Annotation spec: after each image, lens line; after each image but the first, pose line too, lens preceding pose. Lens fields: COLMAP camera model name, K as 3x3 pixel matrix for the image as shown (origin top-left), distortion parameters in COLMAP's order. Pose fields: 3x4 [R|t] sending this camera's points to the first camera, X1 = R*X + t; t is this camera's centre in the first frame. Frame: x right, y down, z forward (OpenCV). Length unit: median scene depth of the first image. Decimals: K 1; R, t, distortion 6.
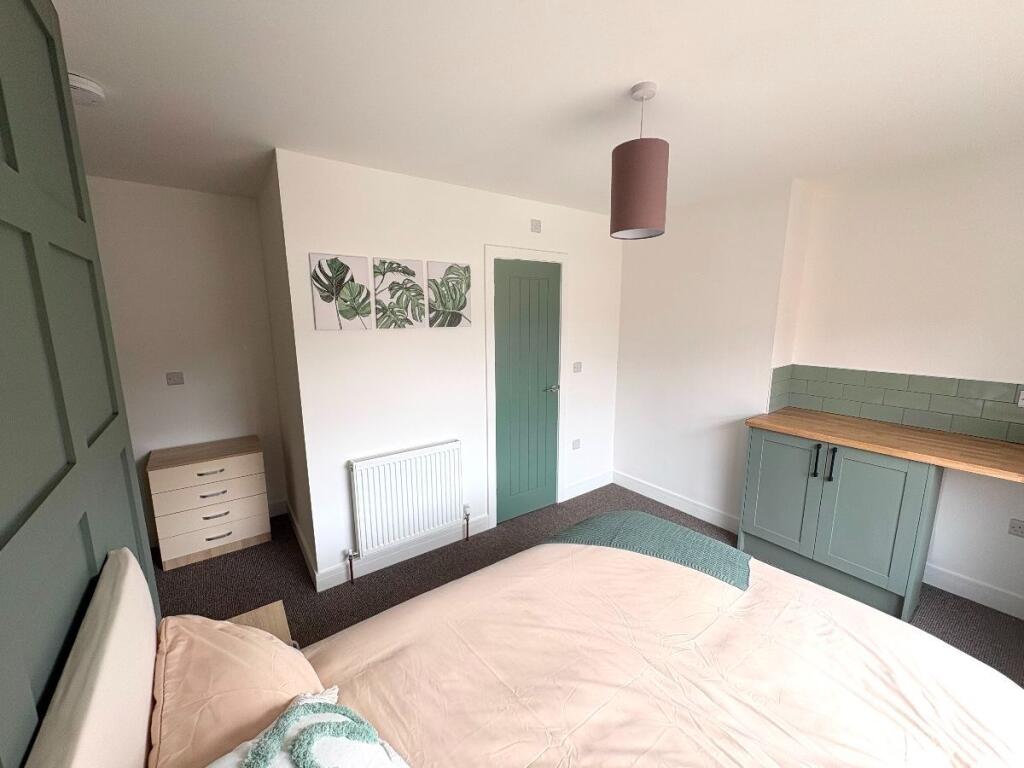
lens RADIAL K [[407.9, 0, 510.7], [0, 407.9, 387.8], [0, 0, 1]] dist [0.001114, 0.000138]
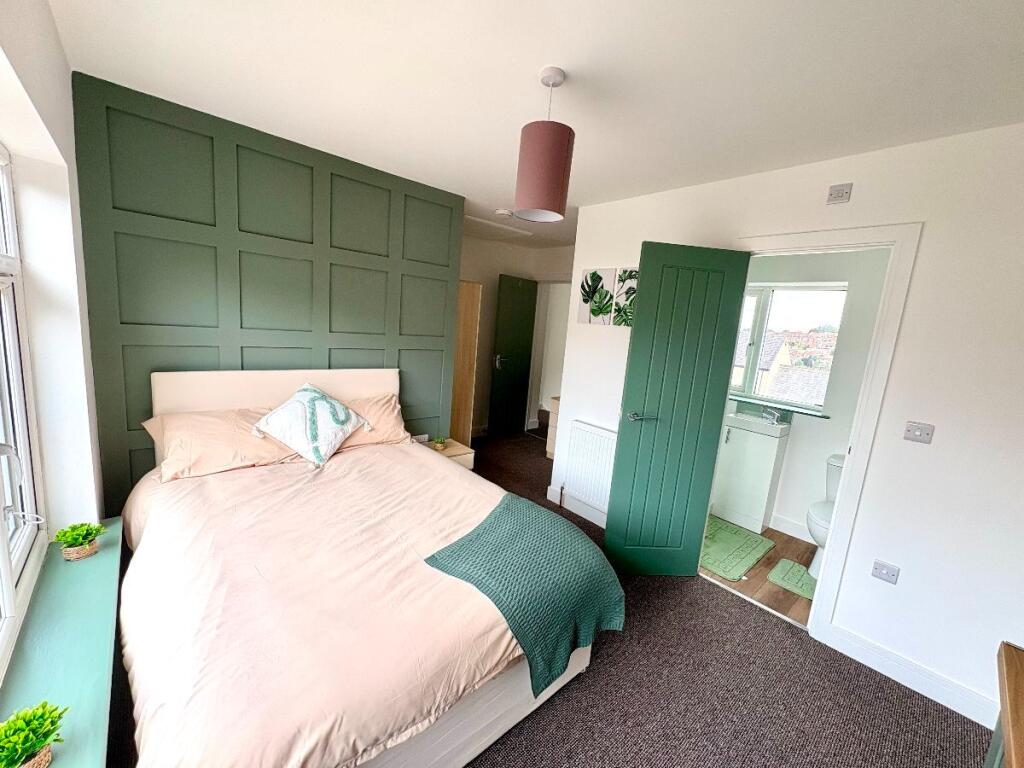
lens RADIAL K [[407.9, 0, 508.9], [0, 407.9, 382.2], [0, 0, 1]] dist [0.001114, 0.000138]
pose [[0.081191, 0.157180, -0.984227, 0.912642], [-0.263677, 0.955692, 0.130872, -0.059181], [0.961188, 0.248892, 0.119038, 0.602707]]
